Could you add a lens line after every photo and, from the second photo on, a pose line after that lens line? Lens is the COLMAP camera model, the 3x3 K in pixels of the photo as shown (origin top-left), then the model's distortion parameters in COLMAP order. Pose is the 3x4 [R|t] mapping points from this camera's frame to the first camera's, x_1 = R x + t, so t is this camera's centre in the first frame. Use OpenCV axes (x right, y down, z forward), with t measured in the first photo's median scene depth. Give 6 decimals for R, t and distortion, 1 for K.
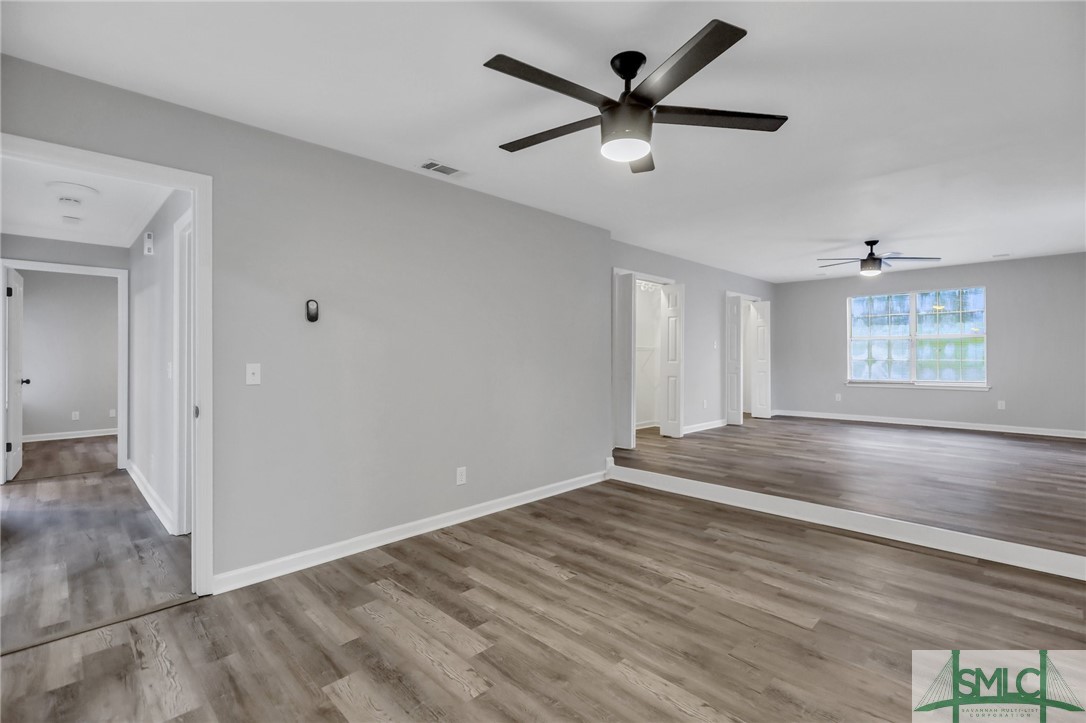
lens RADIAL K [[493.8, 0, 550.7], [0, 493.8, 359.6], [0, 0, 1]] dist [0.000906, 0.000037]
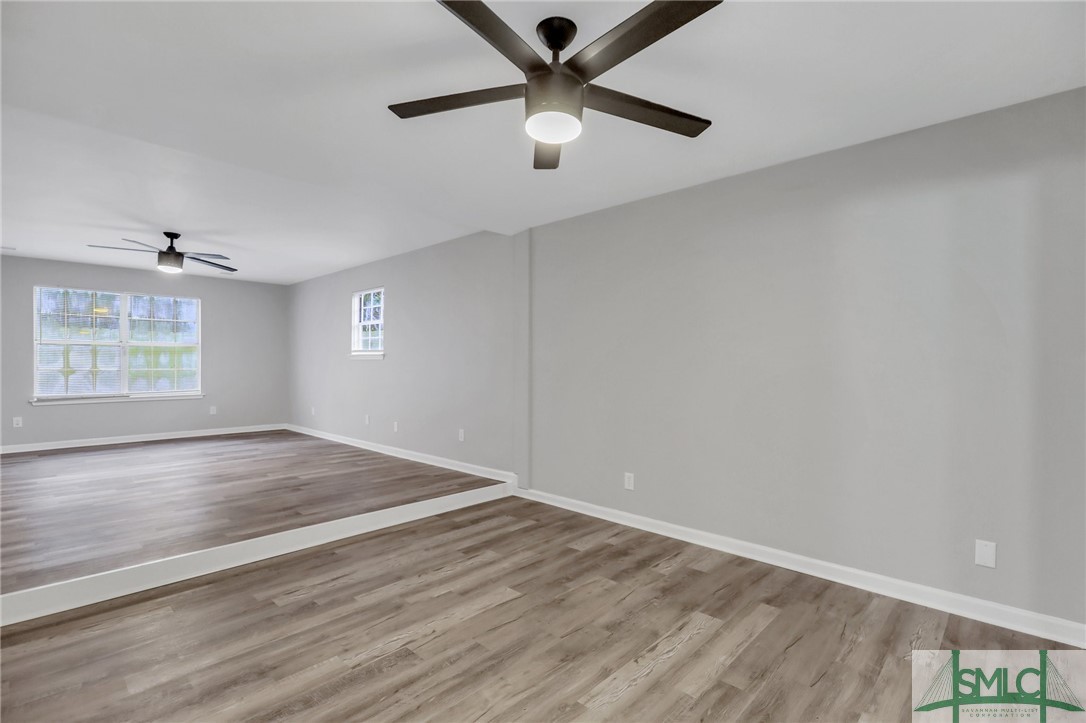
lens RADIAL K [[493.8, 0, 550.7], [0, 493.8, 359.6], [0, 0, 1]] dist [0.000906, 0.000037]
pose [[-0.018803, 0.012317, 0.999747, -0.442018], [0.004076, 0.999917, -0.012243, -0.008375], [-0.999815, 0.003845, -0.018852, 0.610657]]
